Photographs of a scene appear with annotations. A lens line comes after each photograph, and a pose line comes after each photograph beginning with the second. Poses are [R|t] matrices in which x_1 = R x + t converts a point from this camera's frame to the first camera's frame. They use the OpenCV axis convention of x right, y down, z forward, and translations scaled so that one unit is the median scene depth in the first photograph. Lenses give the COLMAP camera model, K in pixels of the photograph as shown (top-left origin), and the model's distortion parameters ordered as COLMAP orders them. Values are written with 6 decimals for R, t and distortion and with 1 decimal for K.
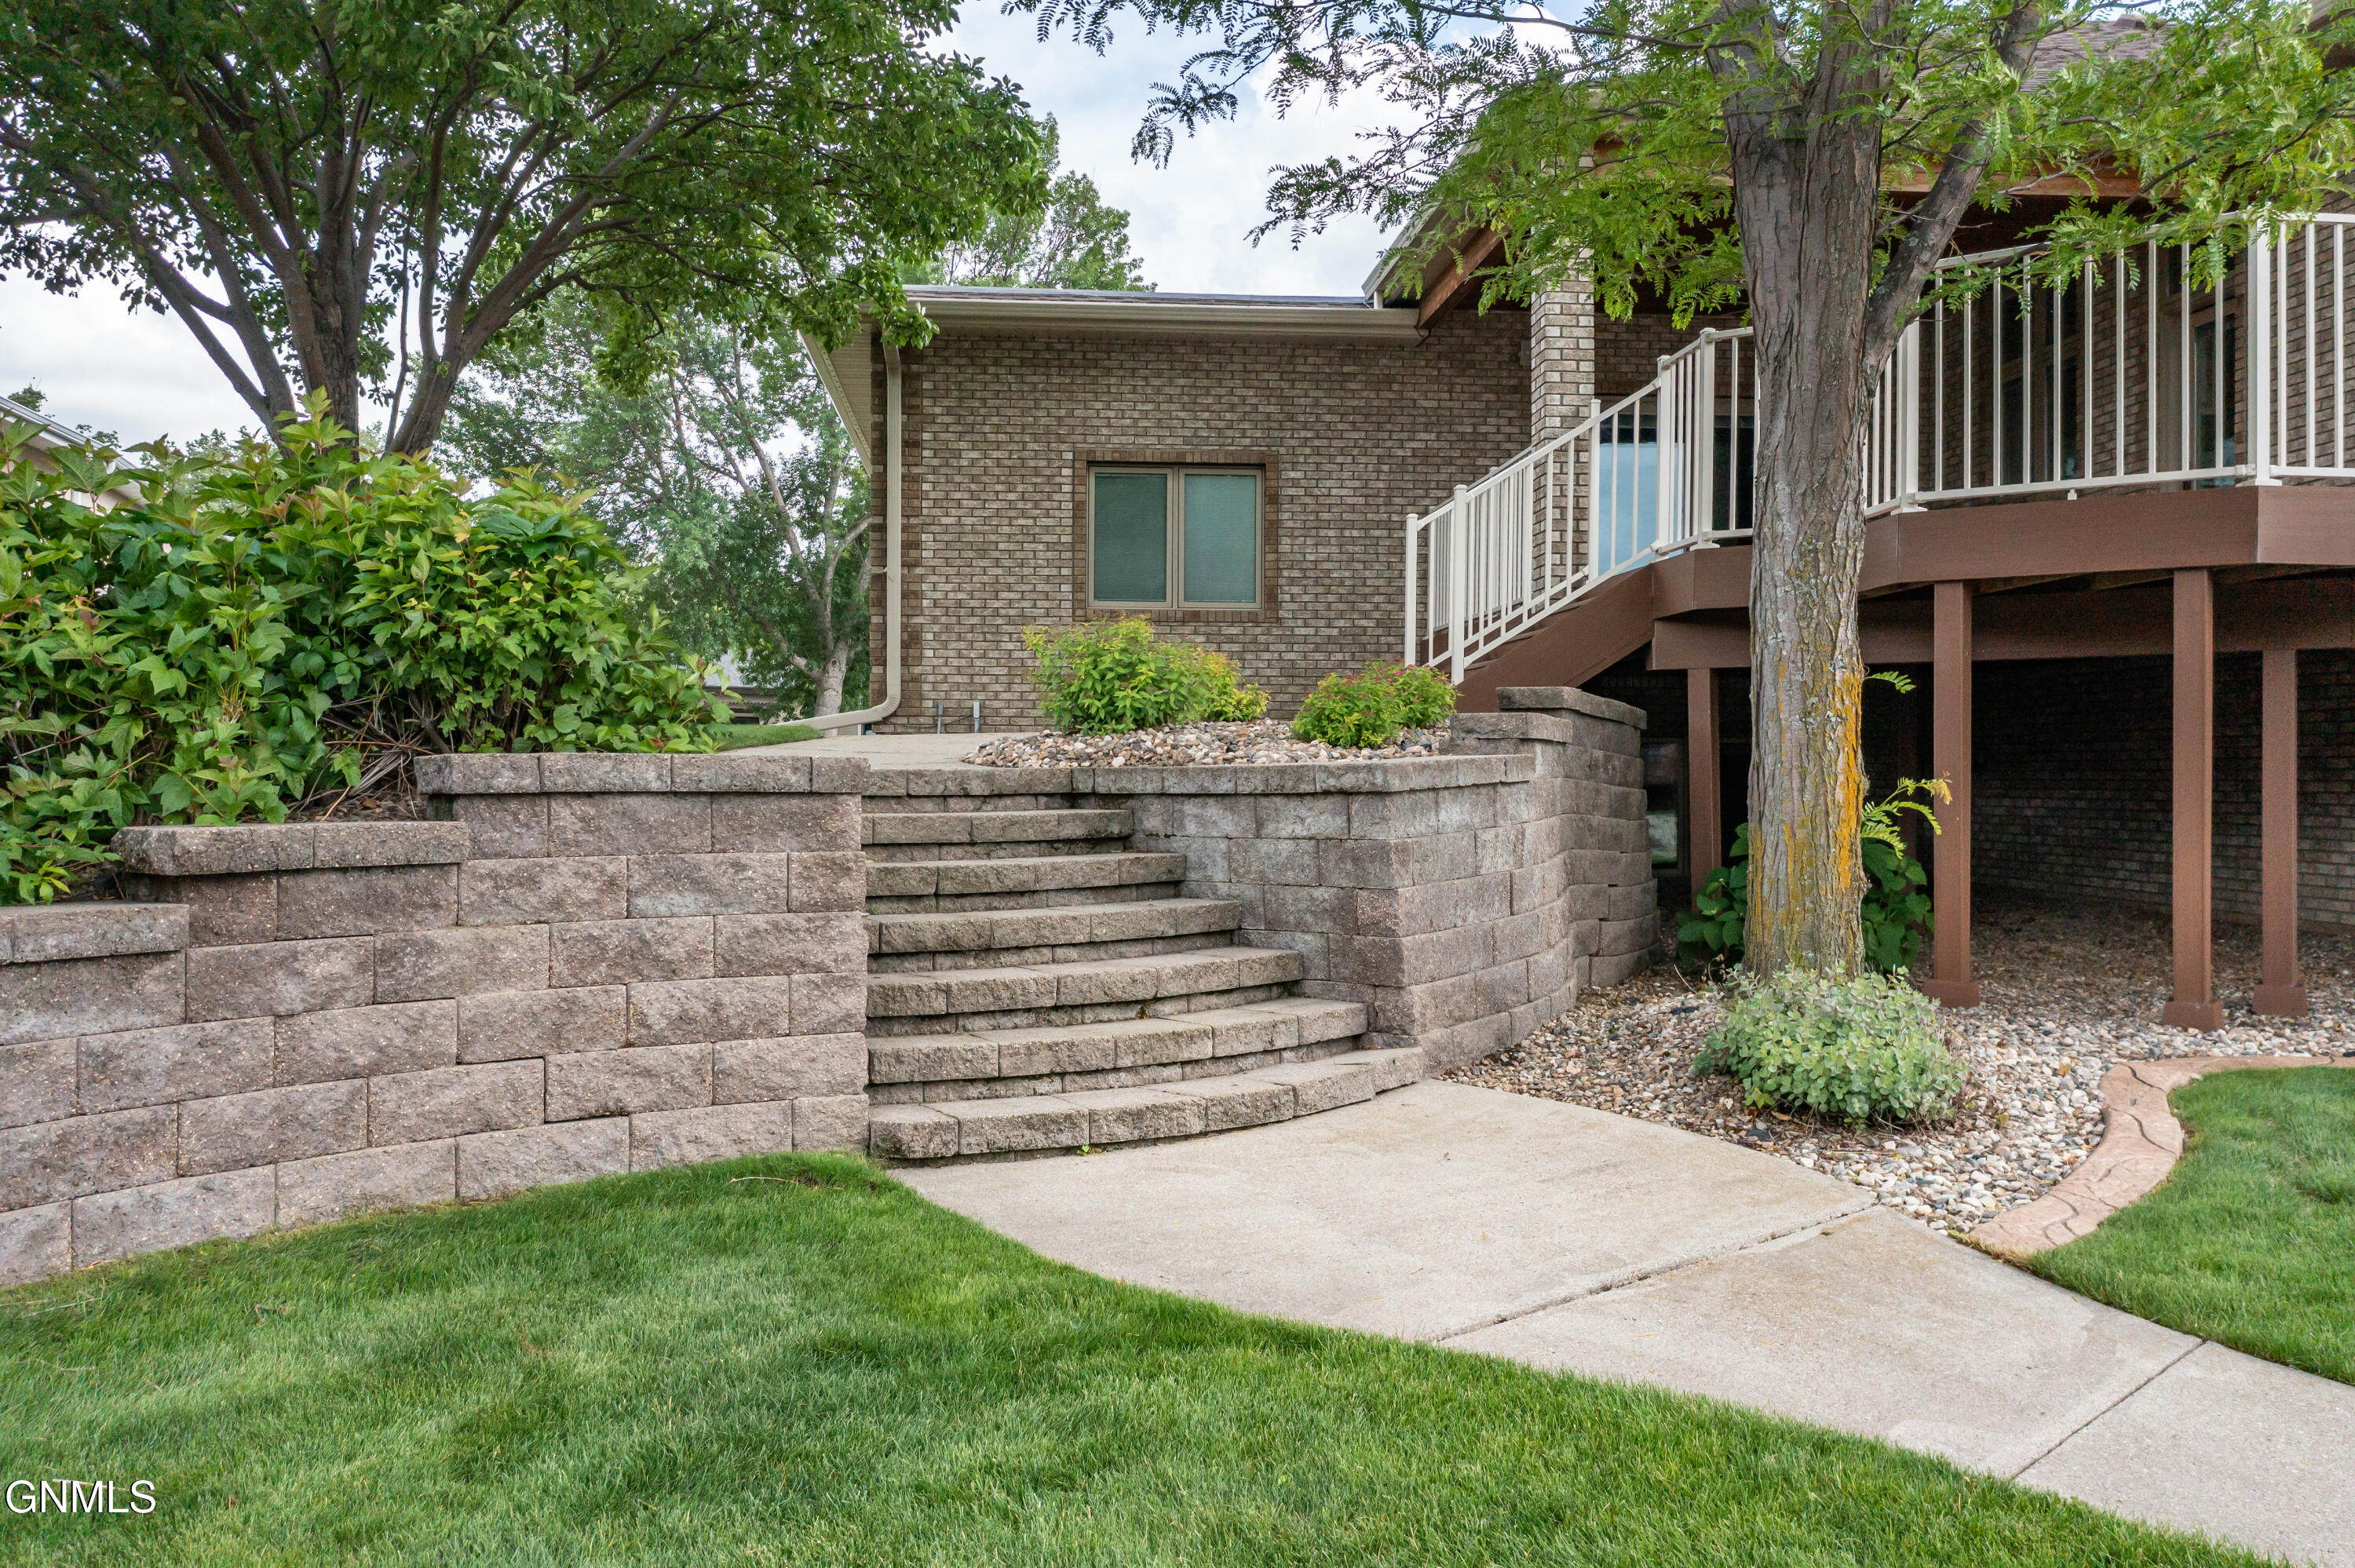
lens RADIAL K [[1884.2, 0, 1177.5], [0, 1884.2, 784.0], [0, 0, 1]] dist [0.004570, 0.002193]
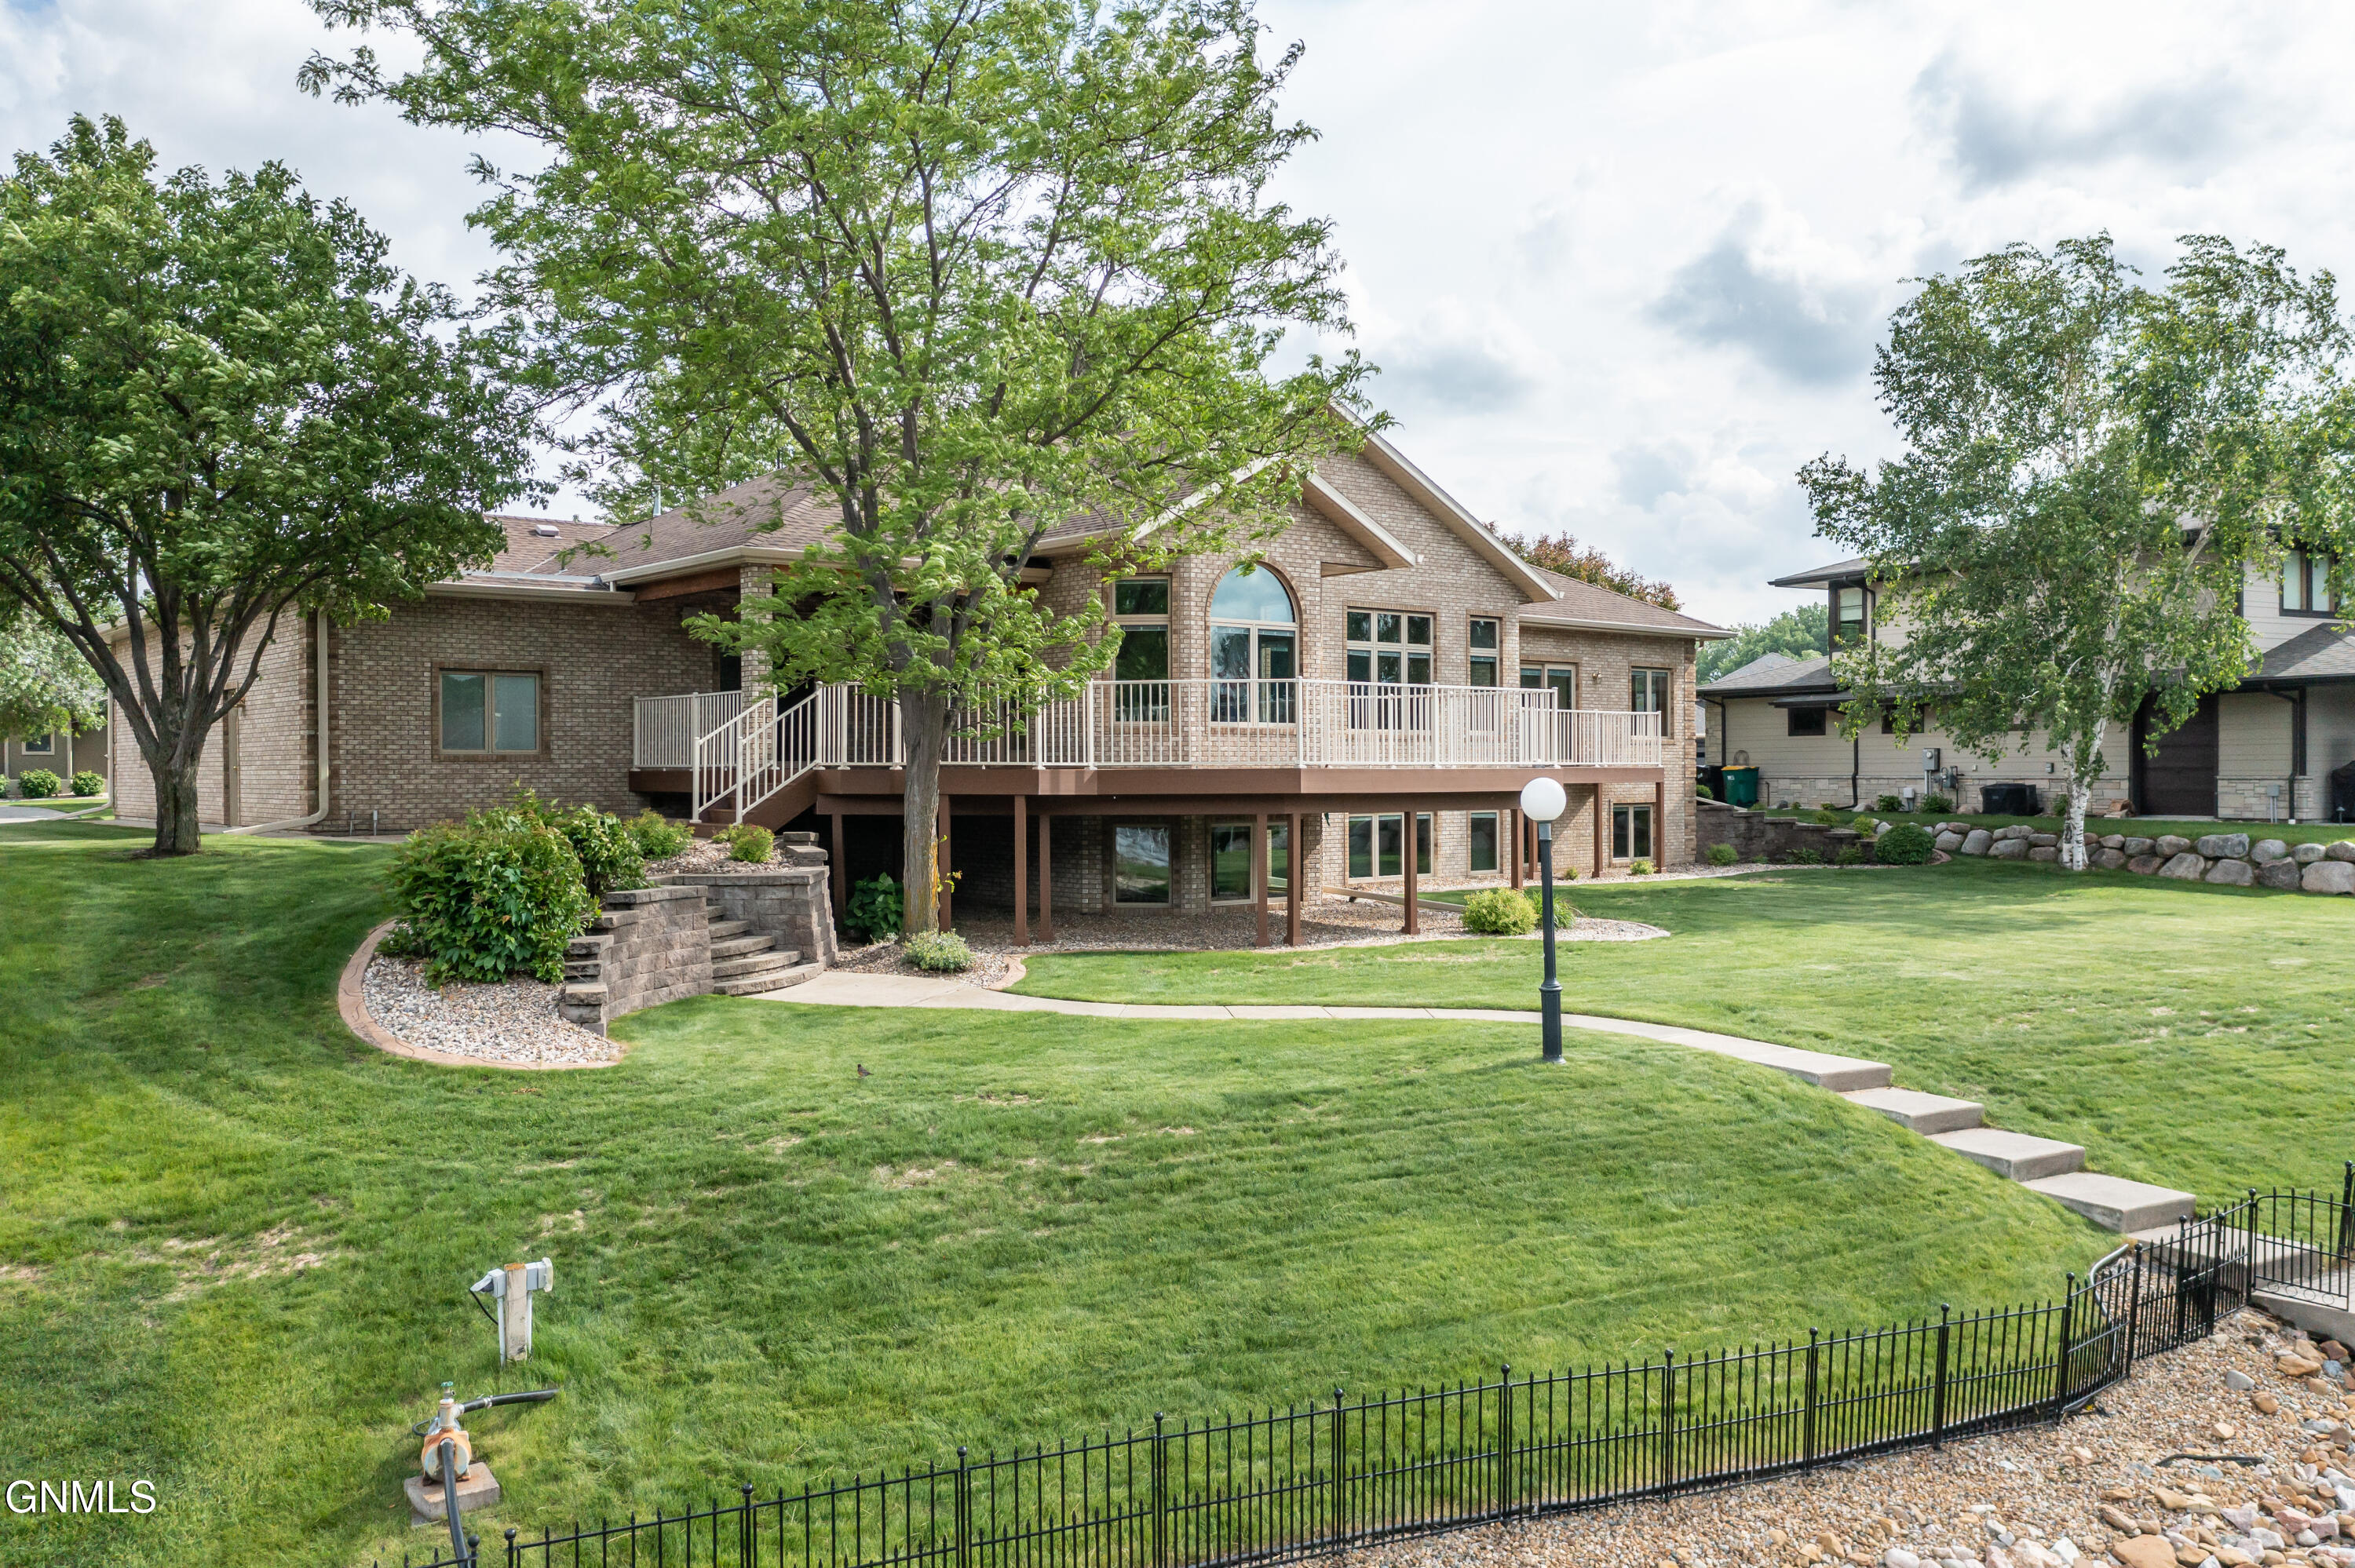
lens RADIAL K [[1899.0, 0, 1177.5], [0, 1899.0, 784.0], [0, 0, 1]] dist [-0.073422, -0.000731]
pose [[0.824136, -0.012973, 0.566243, -0.588719], [0.011217, 0.999915, 0.006582, -0.089367], [-0.566281, 0.000927, 0.824212, -0.995133]]
